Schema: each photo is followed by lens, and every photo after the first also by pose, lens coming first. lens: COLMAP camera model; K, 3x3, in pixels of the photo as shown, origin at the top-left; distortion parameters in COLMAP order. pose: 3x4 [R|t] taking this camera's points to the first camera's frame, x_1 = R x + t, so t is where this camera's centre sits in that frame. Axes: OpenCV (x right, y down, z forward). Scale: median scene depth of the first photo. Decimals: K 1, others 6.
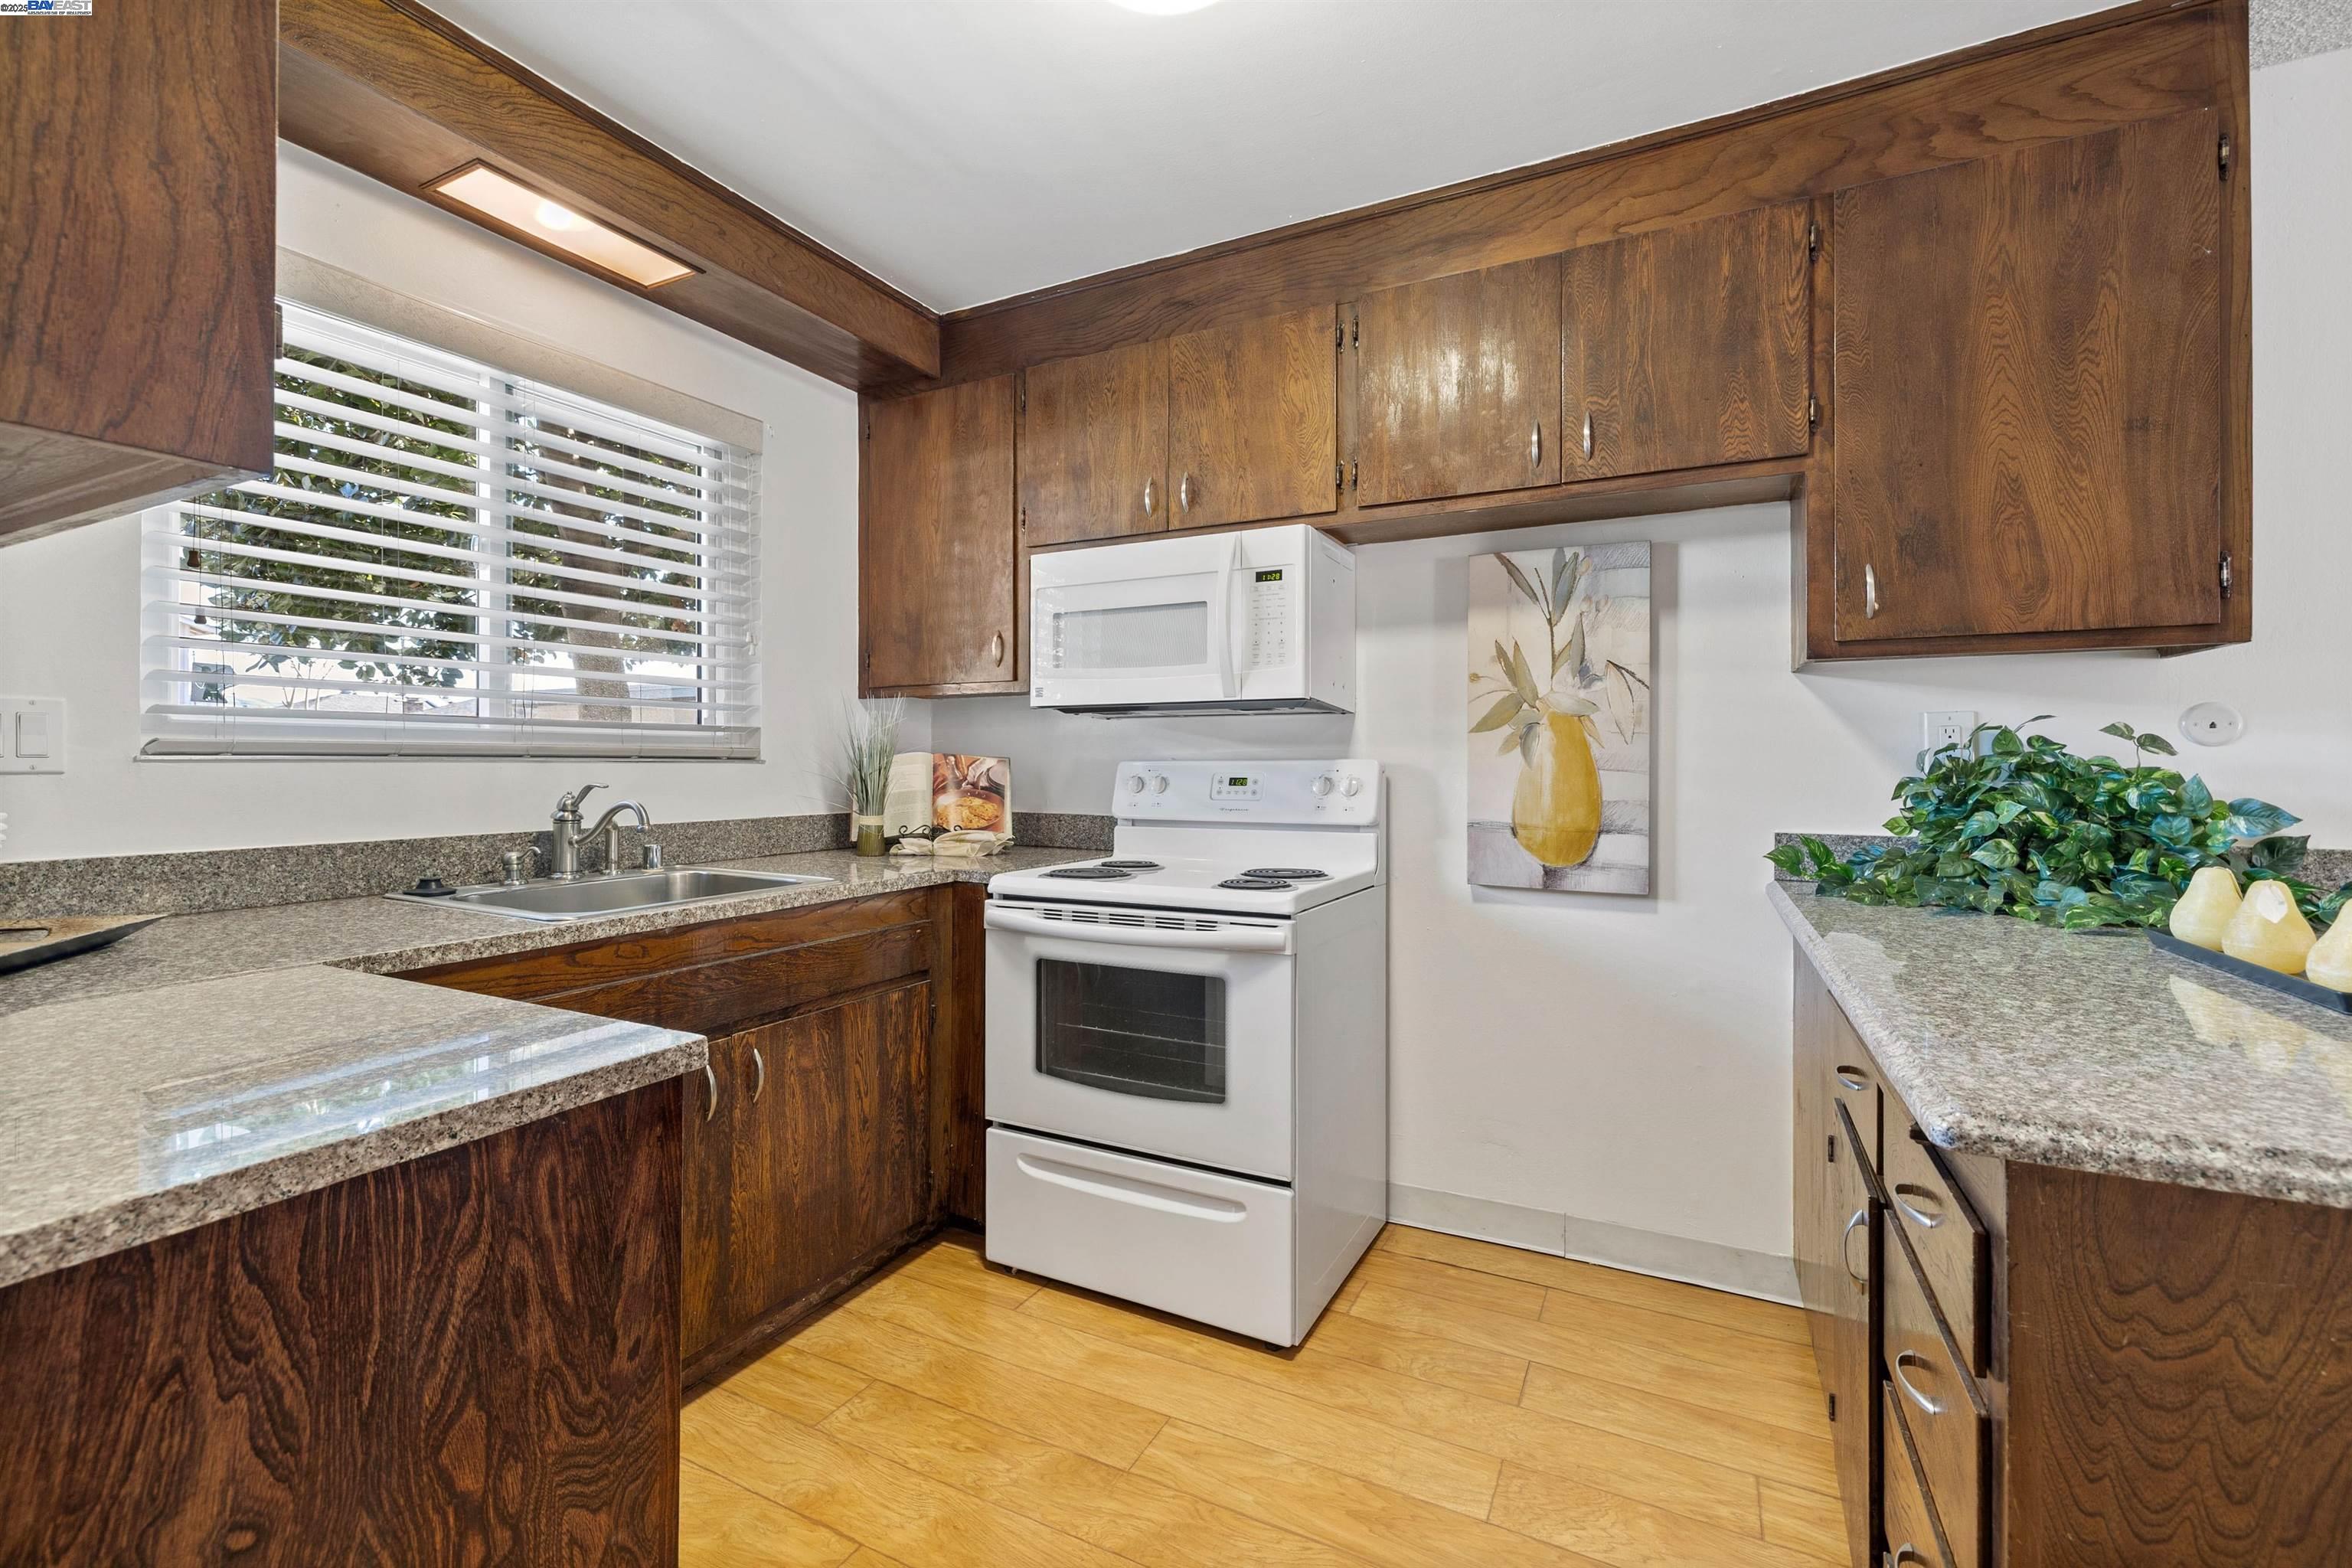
lens RADIAL K [[1001.8, 0, 1170.5], [0, 1001.8, 754.1], [0, 0, 1]] dist [0.000635, -0.000079]
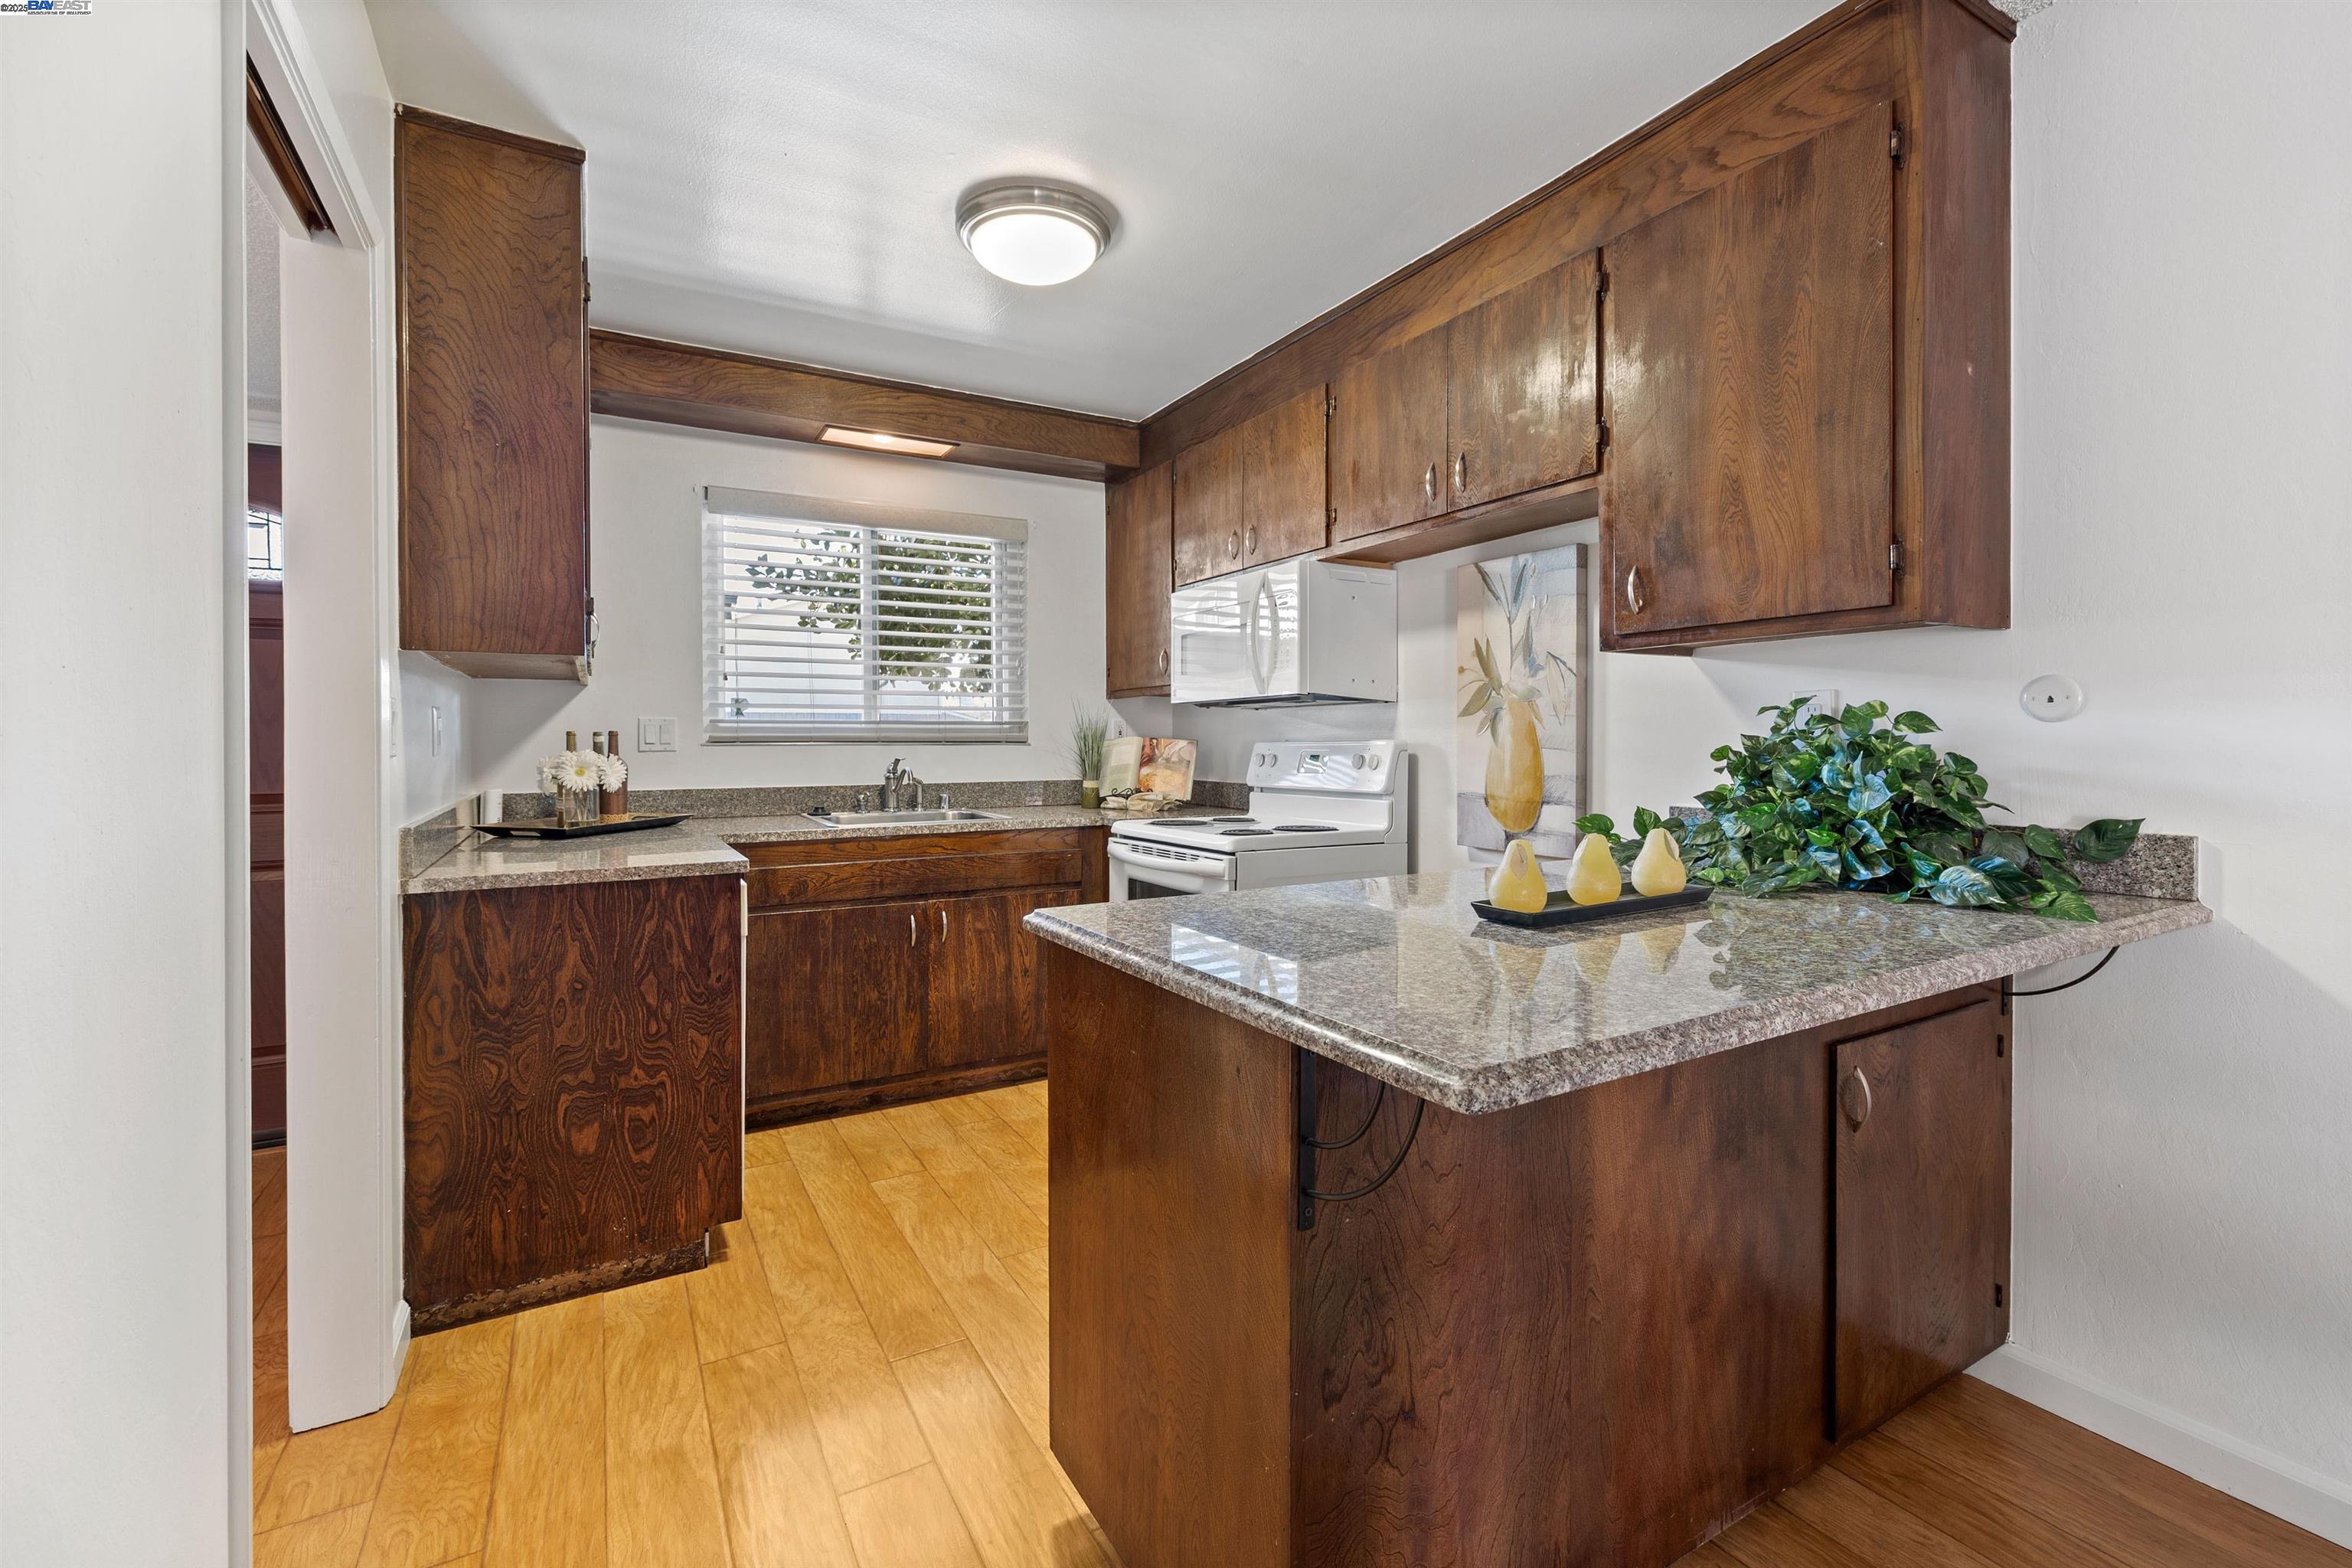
lens RADIAL K [[1022.5, 0, 1177.7], [0, 1022.5, 747.7], [0, 0, 1]] dist [0.000684, 0.000126]
pose [[0.837890, -0.002308, -0.545834, 0.869522], [0.009470, 0.999902, 0.010310, -0.001267], [0.545757, -0.013808, 0.837830, -0.244547]]
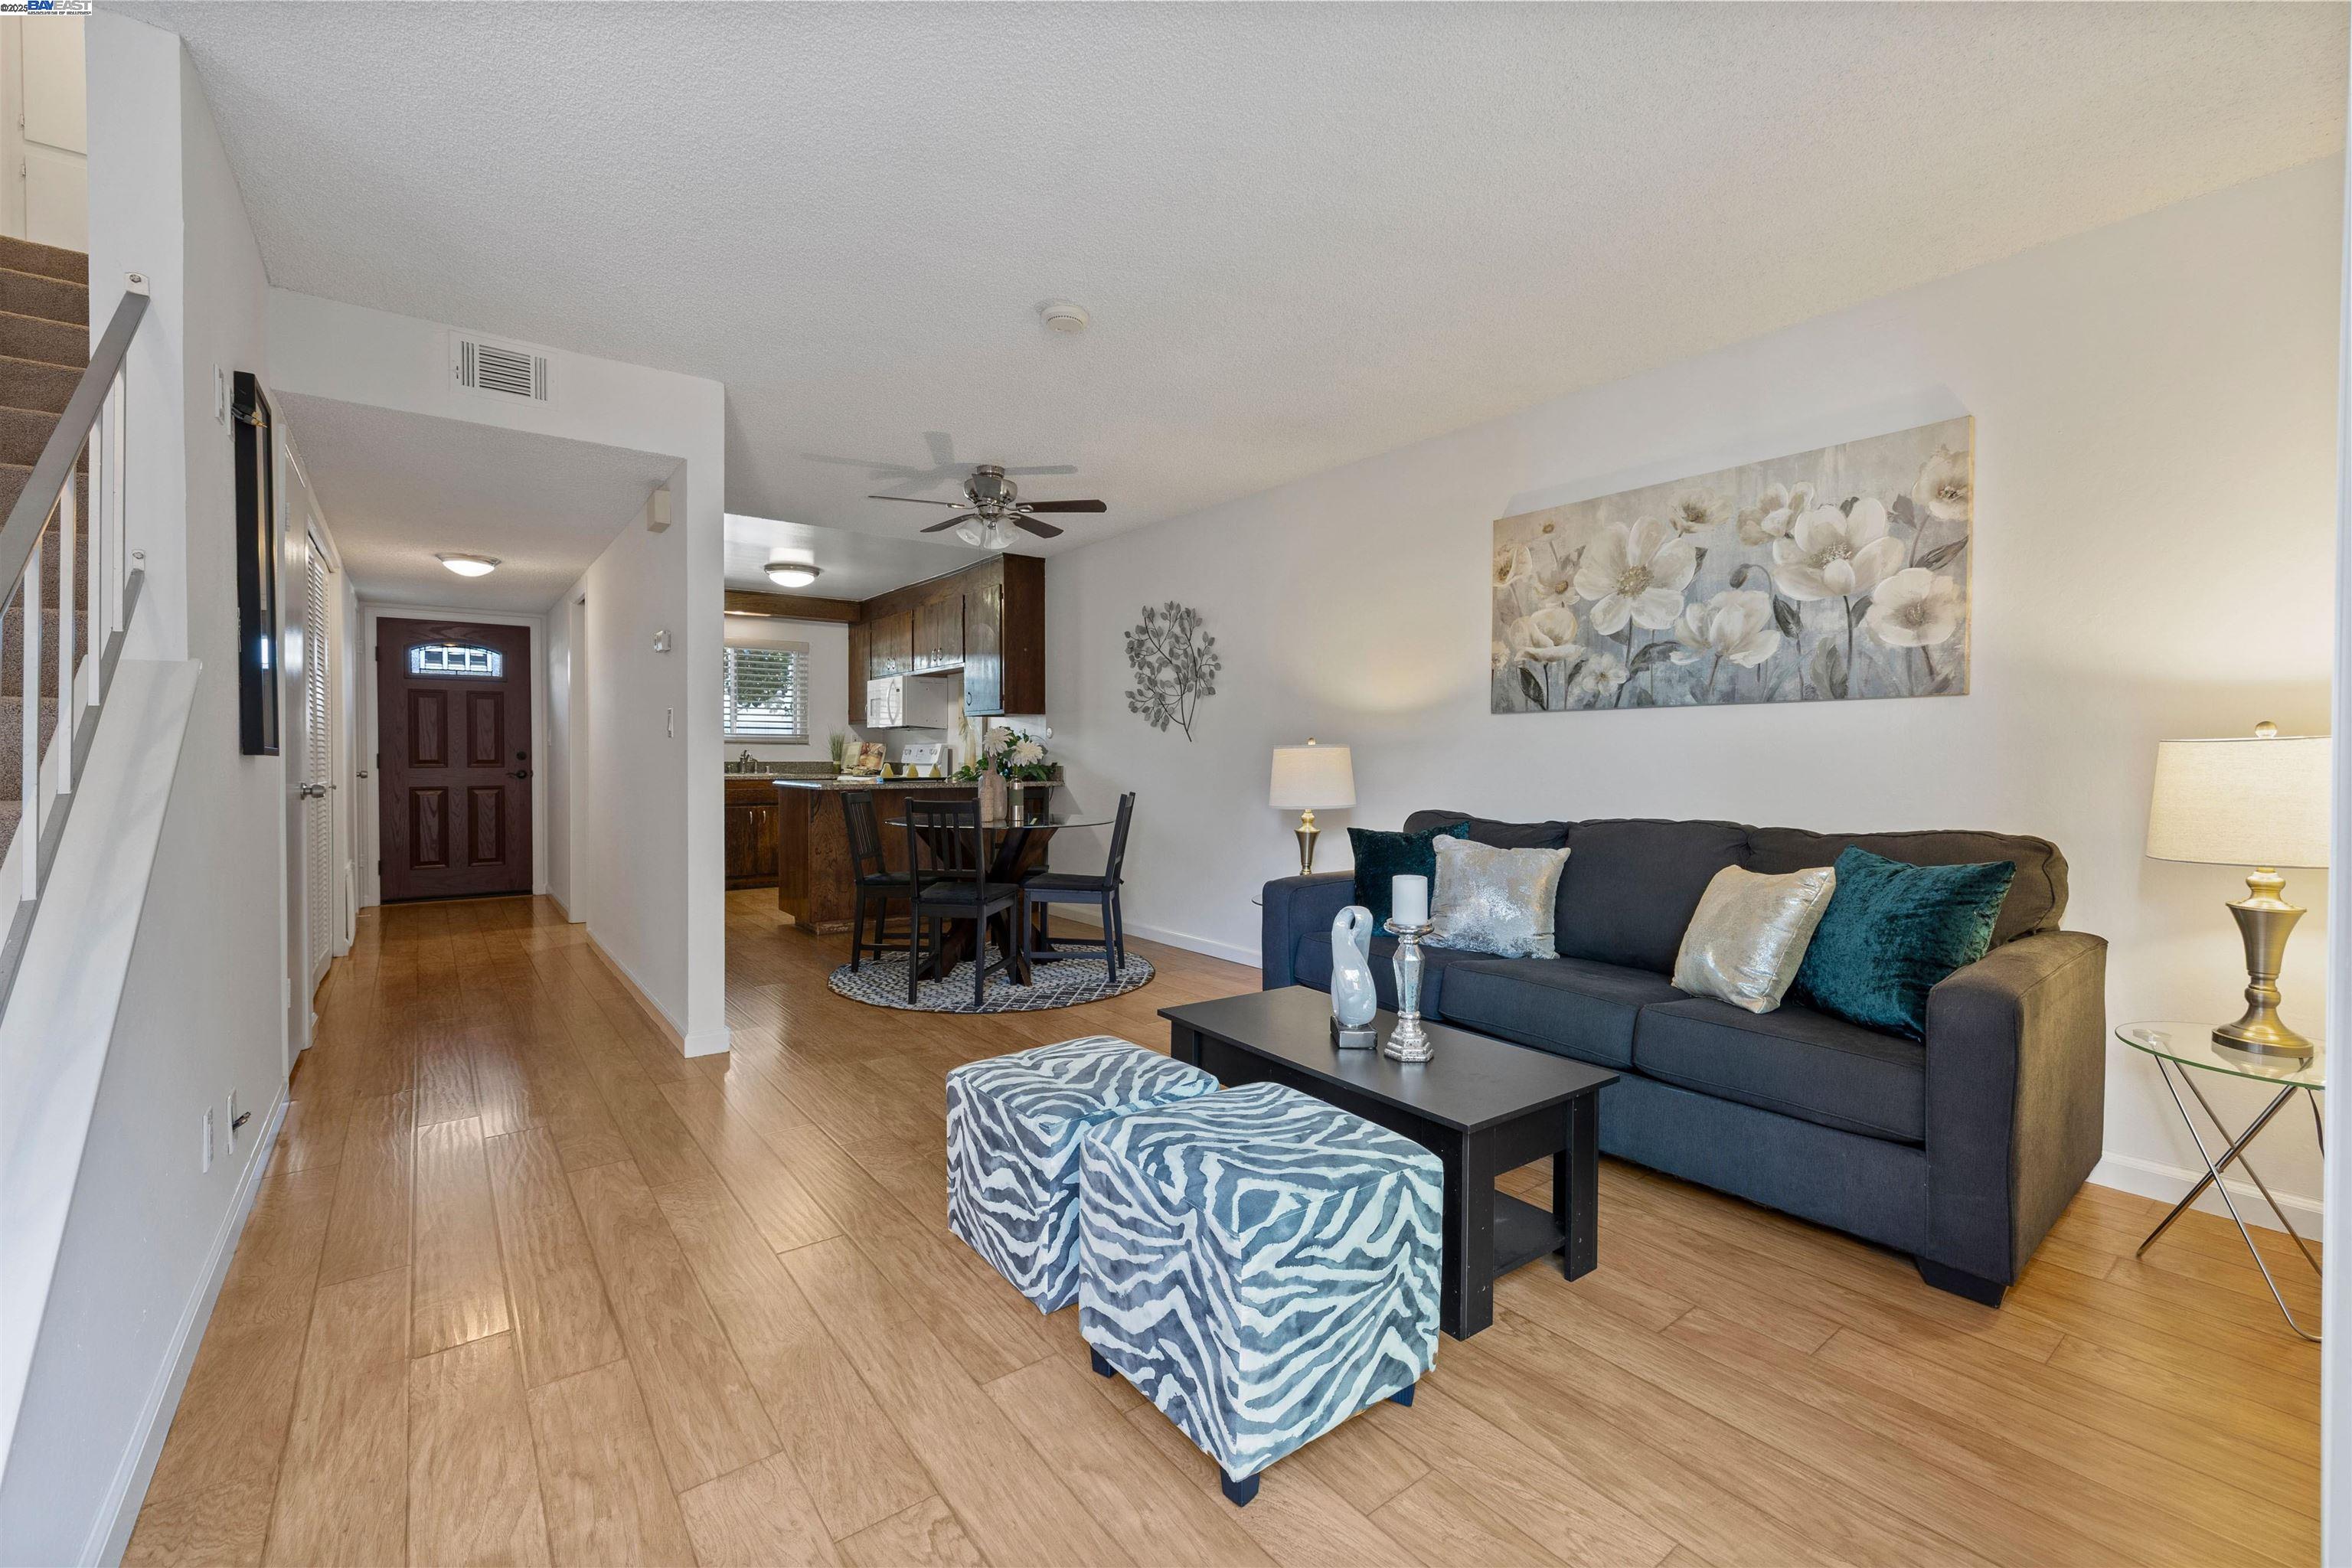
lens RADIAL K [[1001.8, 0, 1170.5], [0, 1001.8, 754.1], [0, 0, 1]] dist [0.000635, -0.000079]
pose [[0.904727, 0.003408, -0.425977, 2.903044], [-0.001969, 0.999991, 0.003816, 0.033024], [0.425986, -0.002614, 0.904726, -2.073948]]
